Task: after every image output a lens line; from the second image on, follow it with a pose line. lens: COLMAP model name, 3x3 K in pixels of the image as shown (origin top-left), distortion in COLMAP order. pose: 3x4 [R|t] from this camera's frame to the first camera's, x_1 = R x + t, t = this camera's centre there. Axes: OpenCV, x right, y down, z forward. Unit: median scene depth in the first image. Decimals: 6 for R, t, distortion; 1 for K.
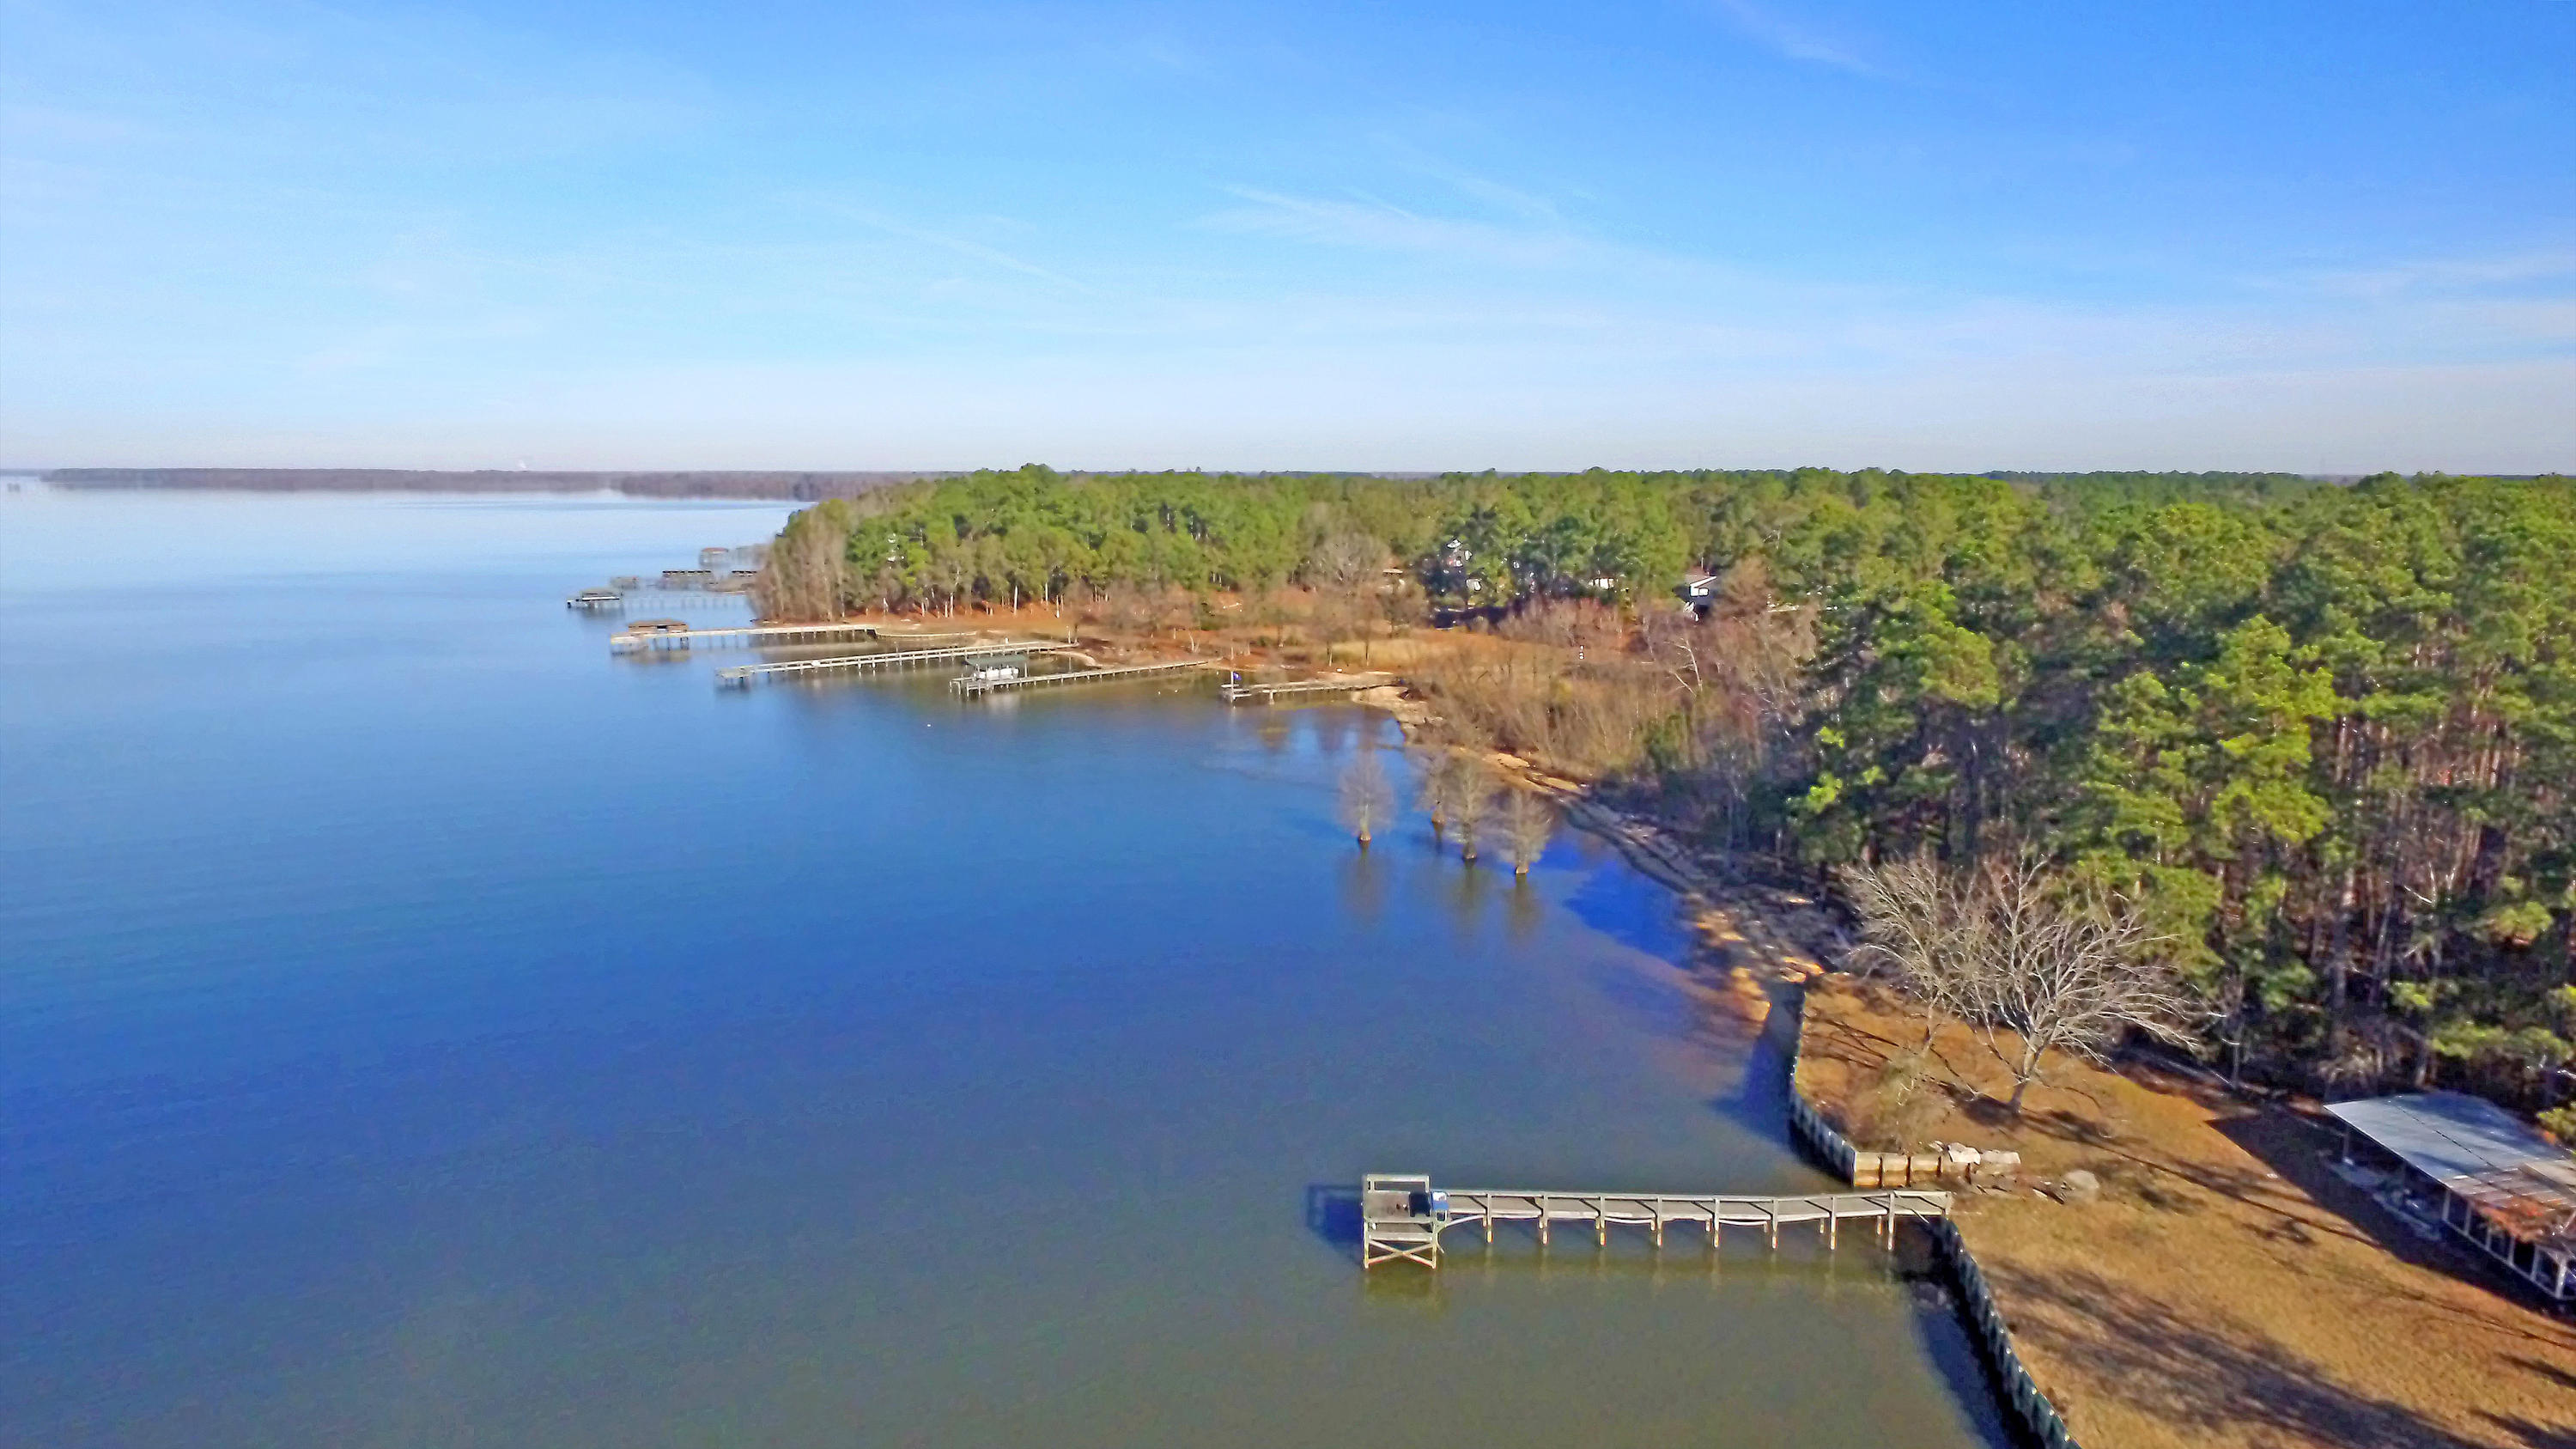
lens RADIAL K [[1472.5, 0, 1312.4], [0, 1472.5, 727.5], [0, 0, 1]] dist [0.002888, 0.001501]
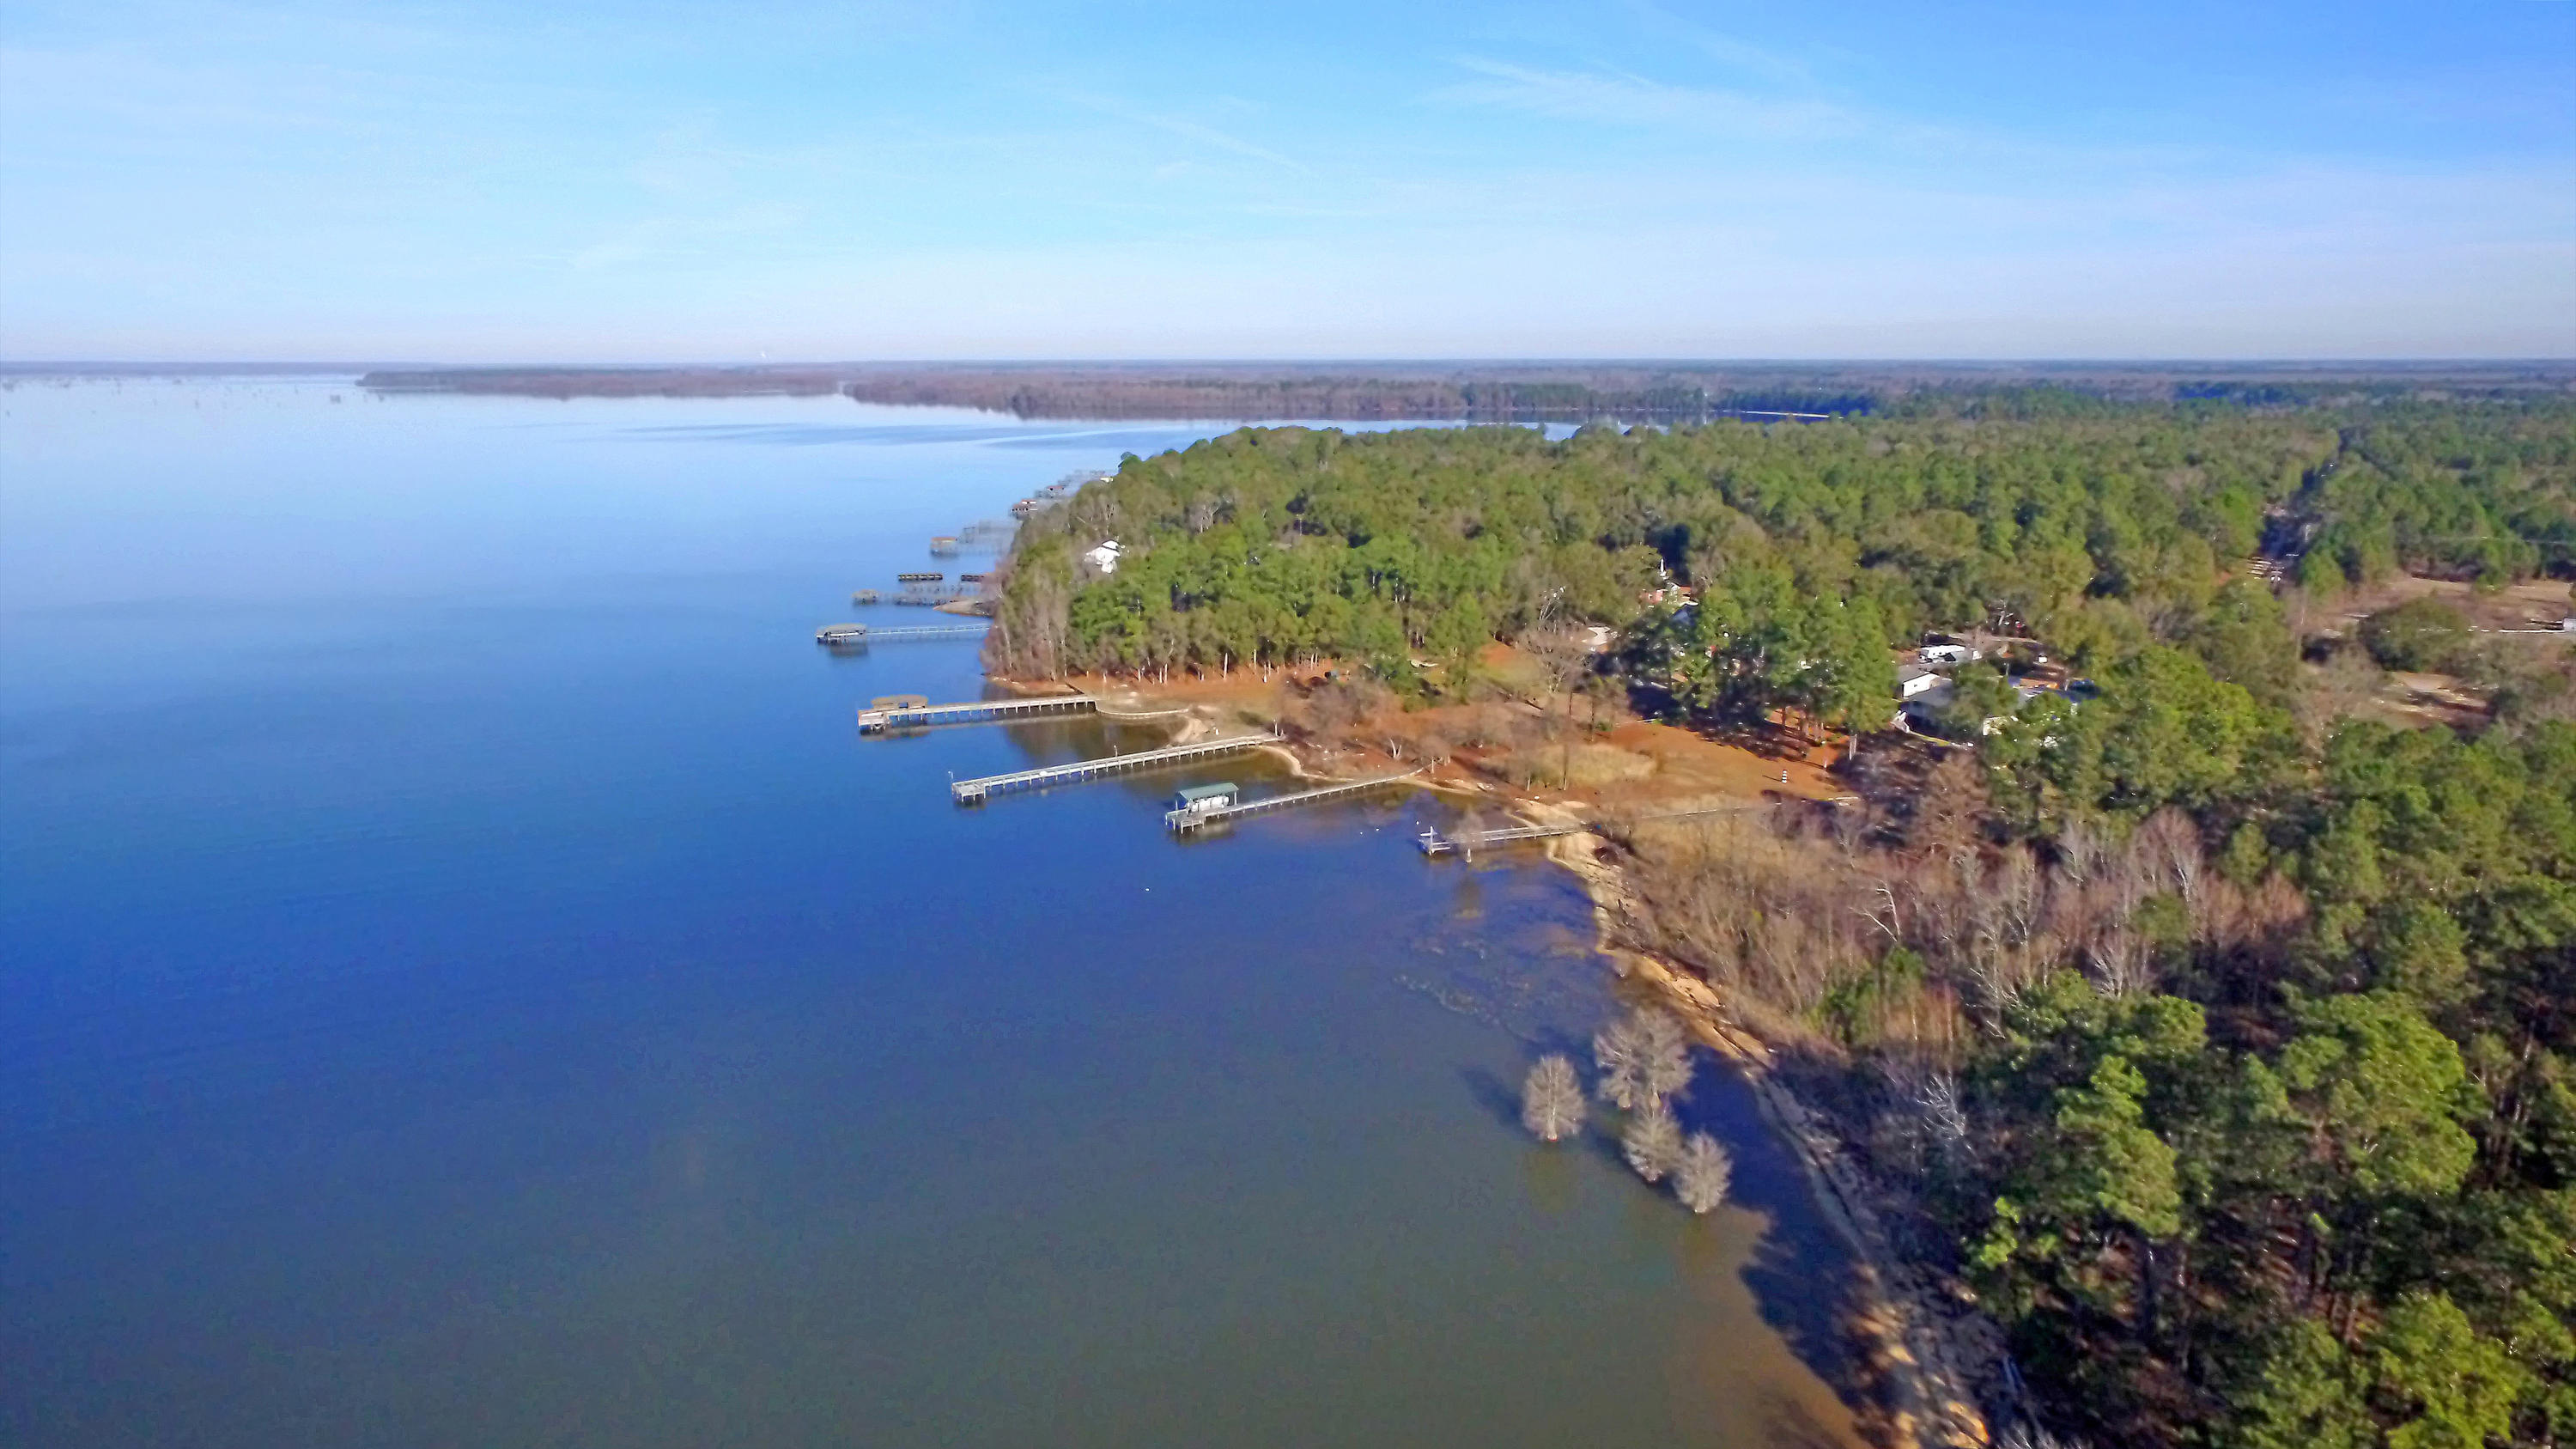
lens RADIAL K [[1473.4, 0, 1283.0], [0, 1473.4, 713.1], [0, 0, 1]] dist [-0.029935, 0.029759]
pose [[0.987761, 0.029215, -0.153212, -0.001017], [-0.019230, 0.997618, 0.066253, -0.125716], [0.154782, -0.062496, 0.985970, -0.022321]]
